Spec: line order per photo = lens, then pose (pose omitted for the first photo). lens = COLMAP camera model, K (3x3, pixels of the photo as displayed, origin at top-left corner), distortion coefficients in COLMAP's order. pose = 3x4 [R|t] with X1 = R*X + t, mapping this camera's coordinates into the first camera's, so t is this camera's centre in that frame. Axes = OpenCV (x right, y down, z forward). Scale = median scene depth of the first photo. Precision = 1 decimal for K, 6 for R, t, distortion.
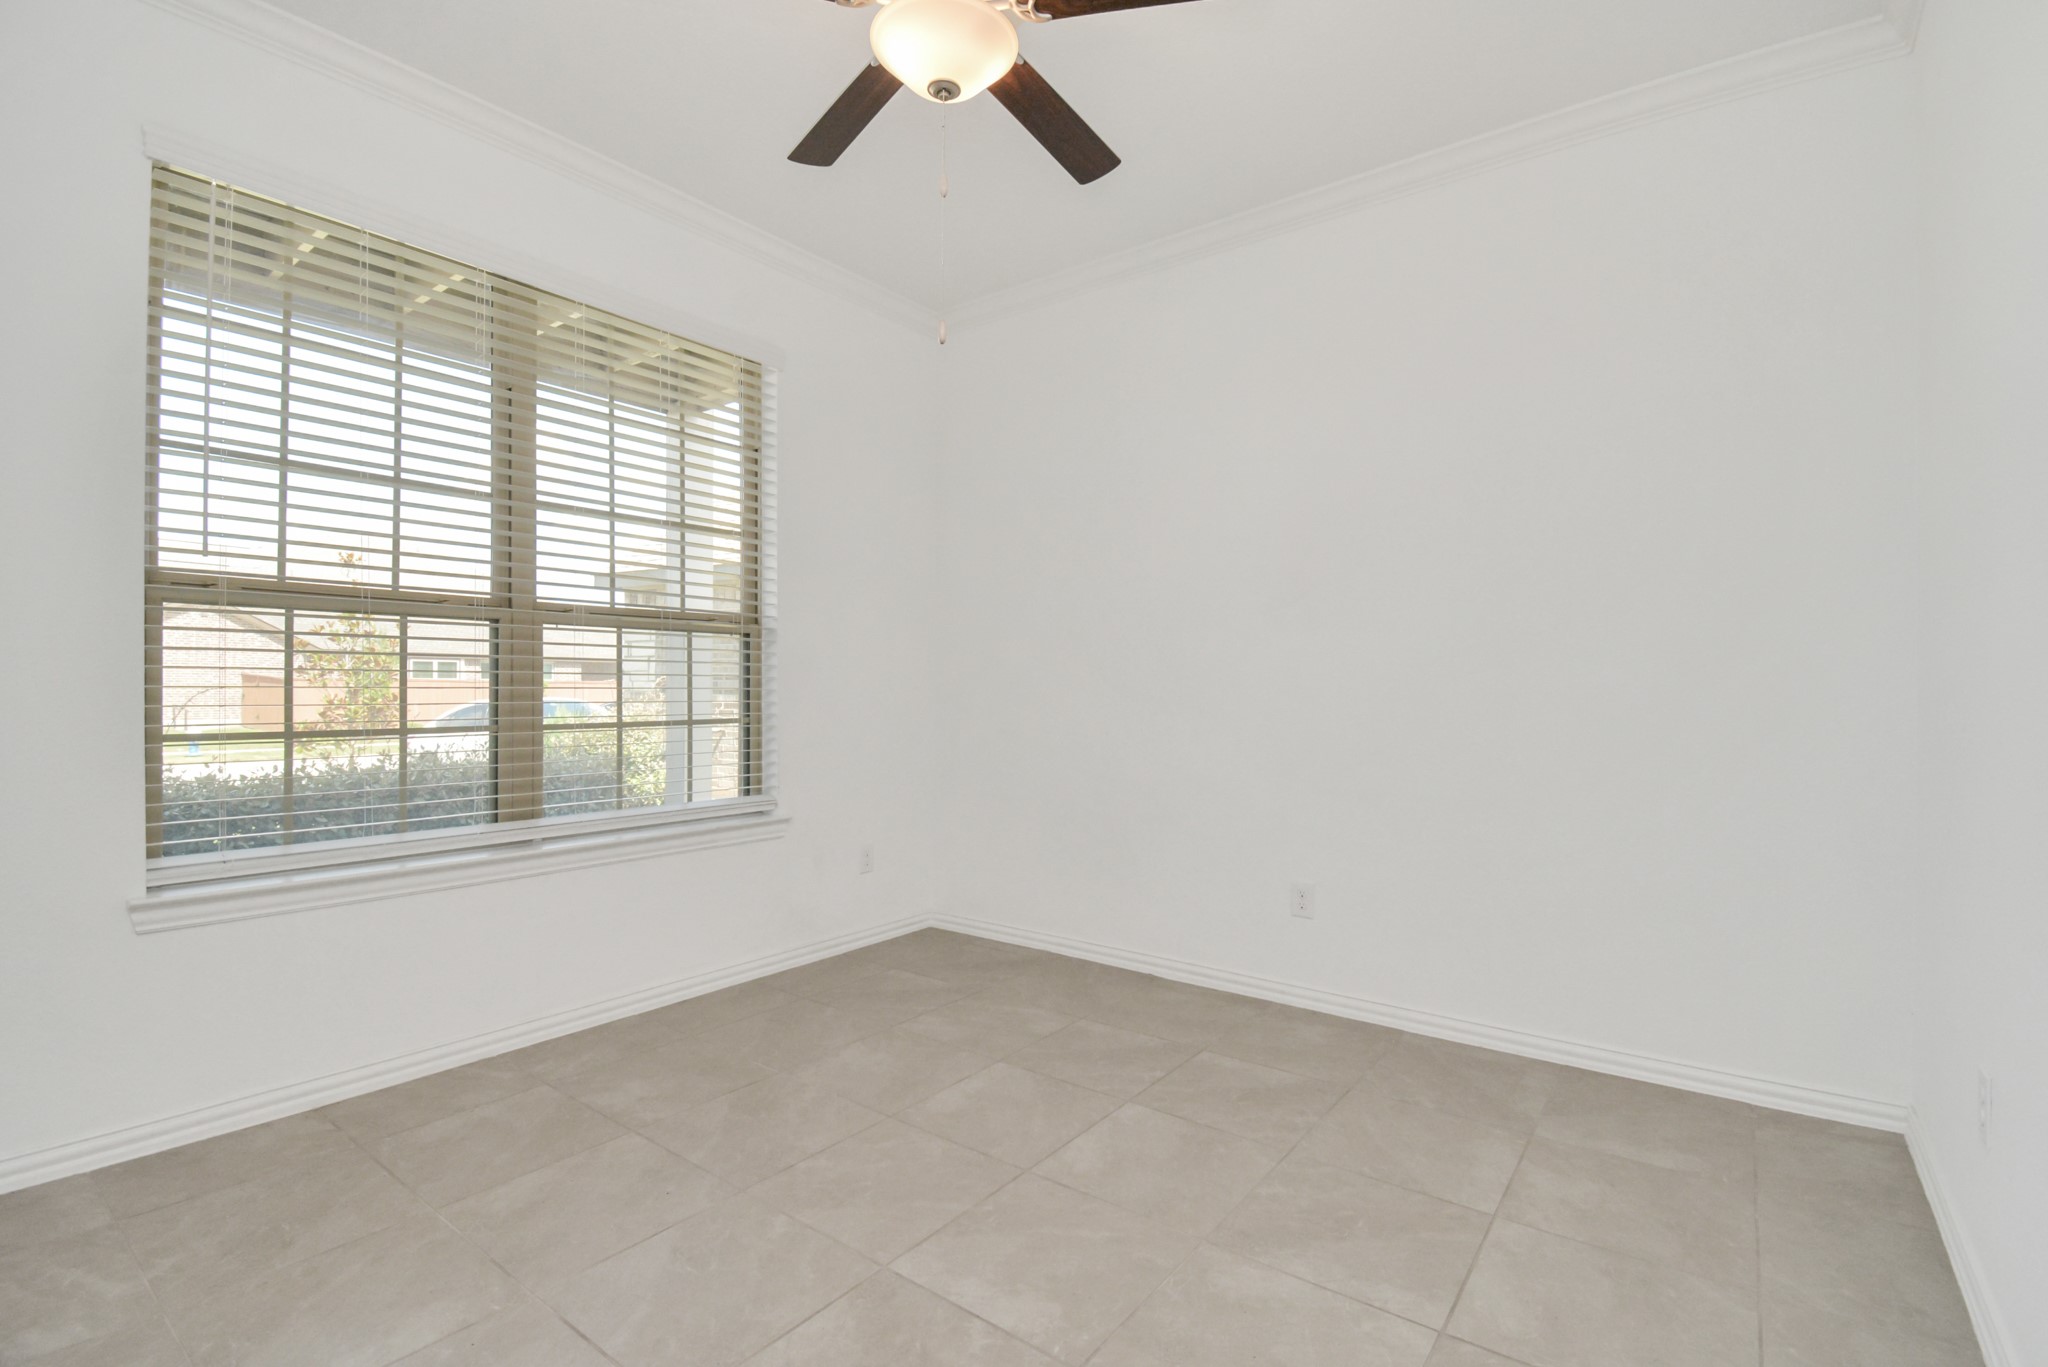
lens RADIAL K [[910.4, 0, 1040.1], [0, 910.4, 676.4], [0, 0, 1]] dist [0.000409, -0.000975]
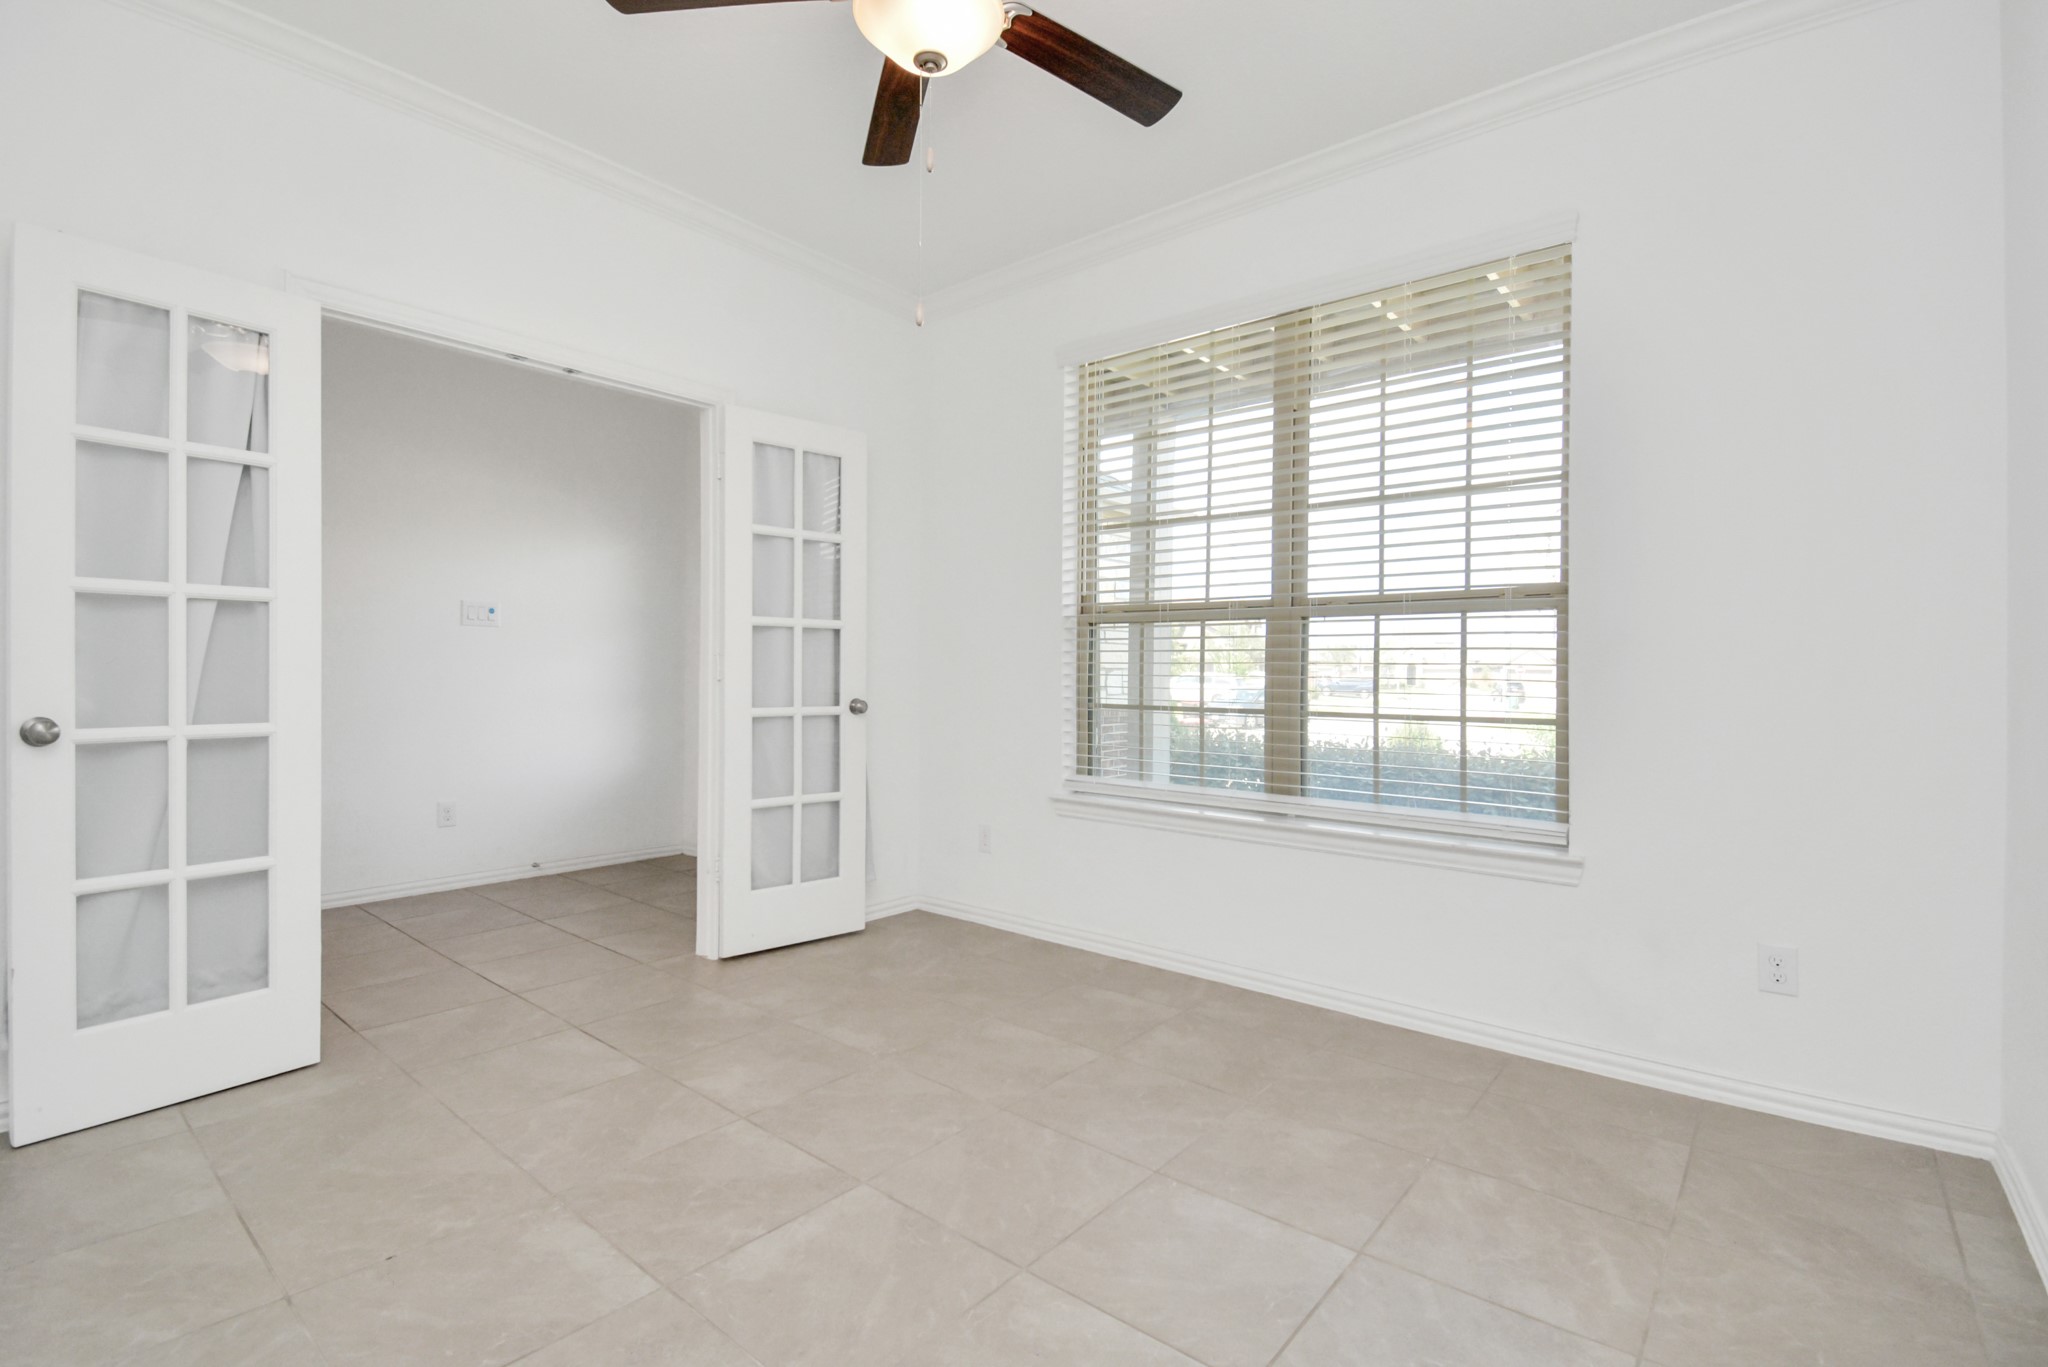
lens RADIAL K [[910.4, 0, 1042.4], [0, 910.4, 685.7], [0, 0, 1]] dist [0.000409, -0.000975]
pose [[-0.017768, 0.009727, -0.999795, 0.556405], [0.002627, 0.999950, 0.009682, 0.011677], [0.999839, -0.002455, -0.017793, 0.728033]]
